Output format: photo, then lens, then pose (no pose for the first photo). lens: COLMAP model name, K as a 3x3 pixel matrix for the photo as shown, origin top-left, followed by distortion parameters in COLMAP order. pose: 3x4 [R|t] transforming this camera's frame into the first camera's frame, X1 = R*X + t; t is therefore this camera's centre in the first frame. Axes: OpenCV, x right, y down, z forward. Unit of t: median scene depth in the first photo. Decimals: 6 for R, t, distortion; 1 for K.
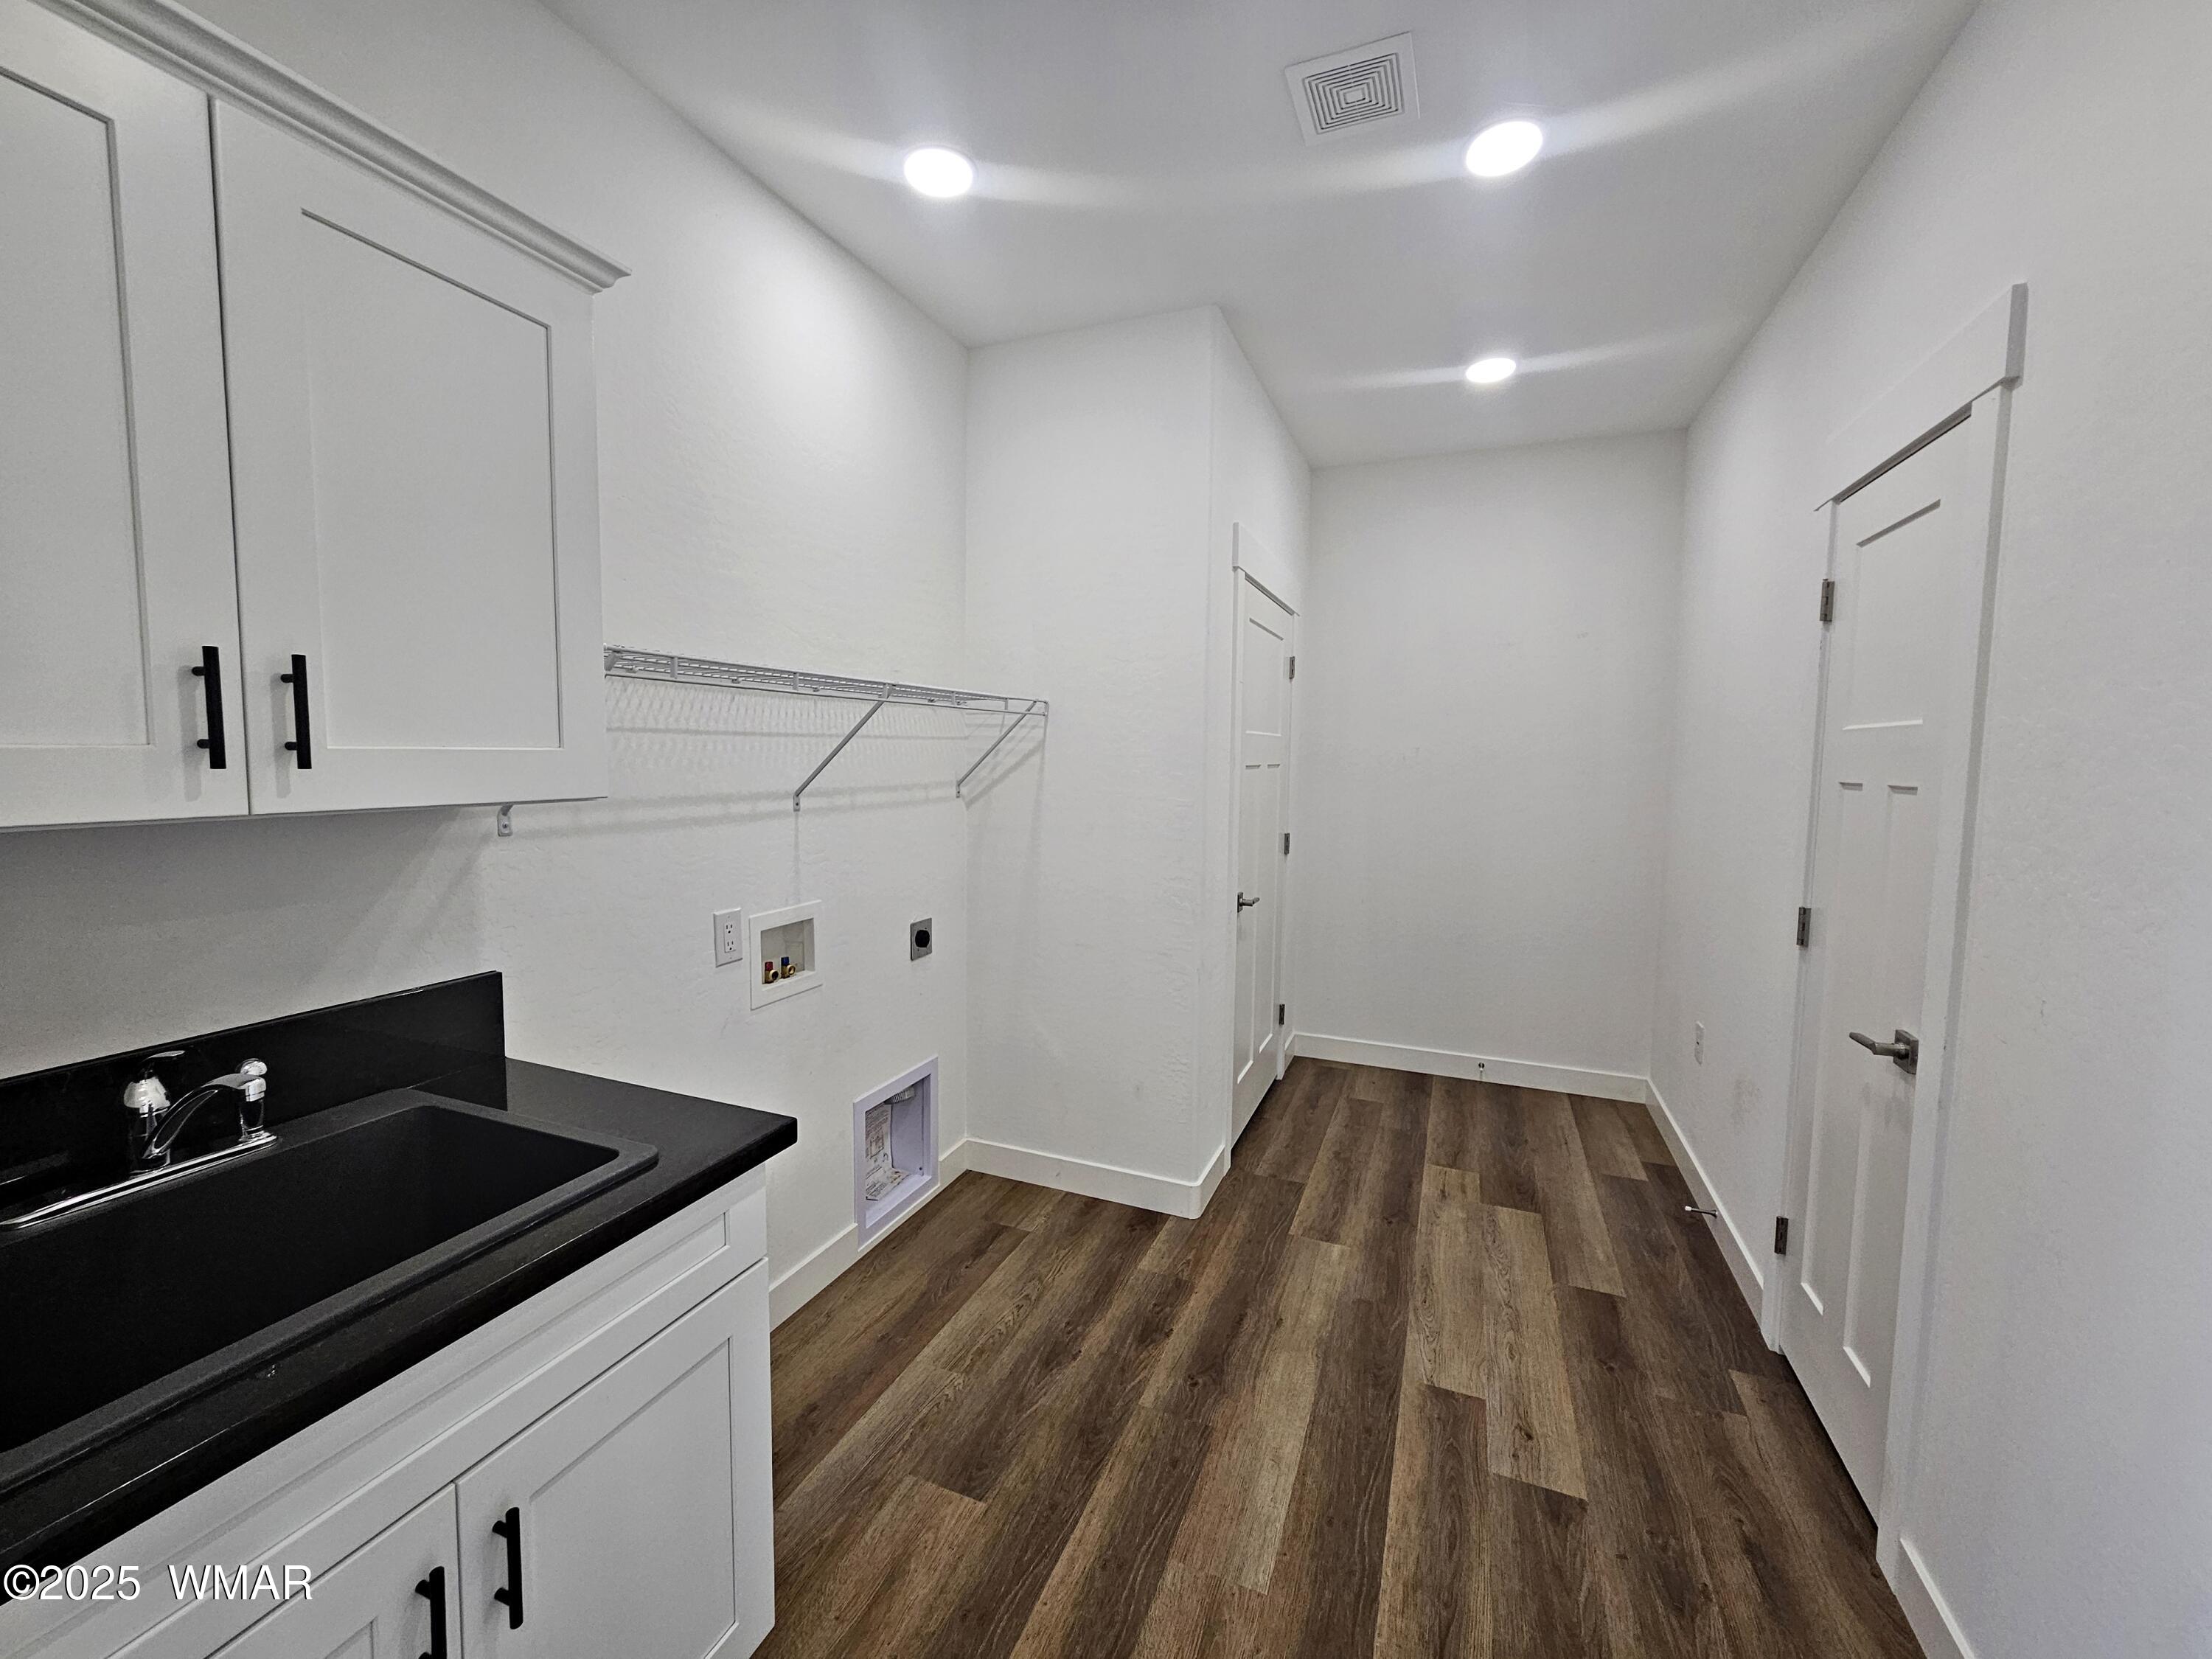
lens RADIAL K [[909.2, 0, 1083.8], [0, 909.2, 821.8], [0, 0, 1]] dist [-0.006618, 0.003387]
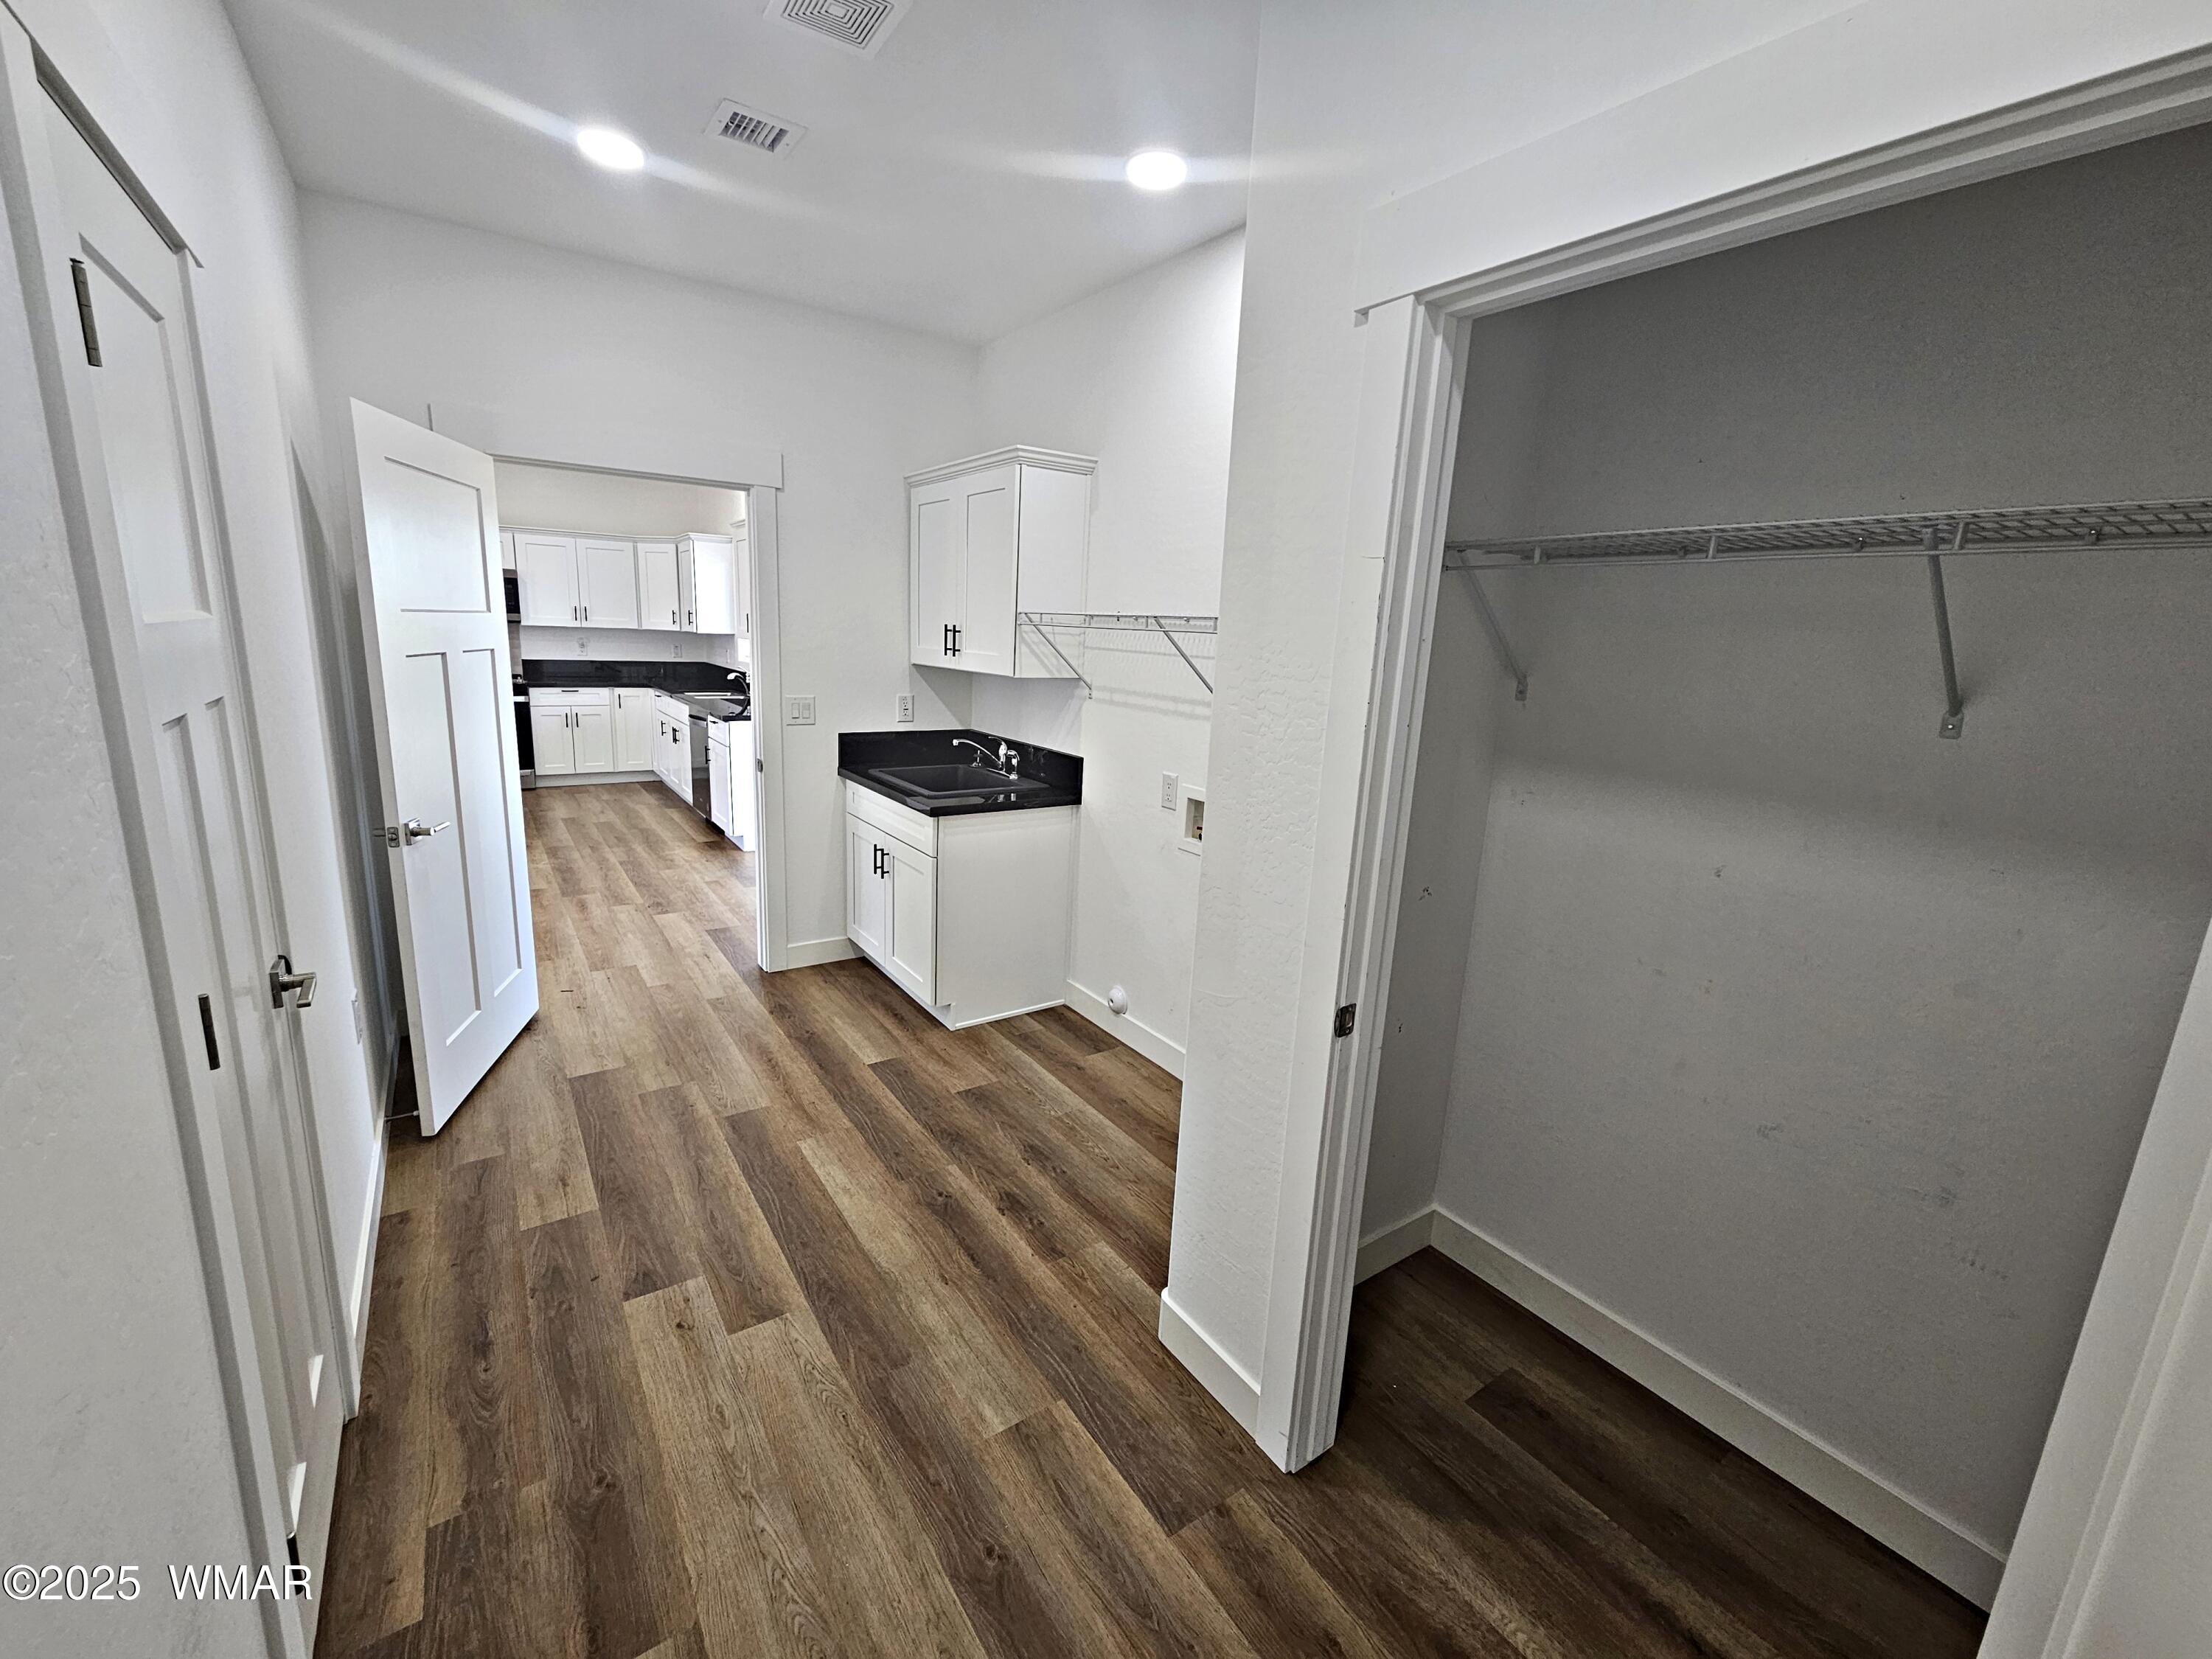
lens RADIAL K [[909.2, 0, 1090.1], [0, 909.2, 826.4], [0, 0, 1]] dist [-0.006618, 0.003387]
pose [[-0.539955, 0.142901, -0.829474, 0.972177], [-0.121797, 0.961845, 0.244991, -0.177391], [0.832835, 0.233312, -0.501948, 1.701103]]
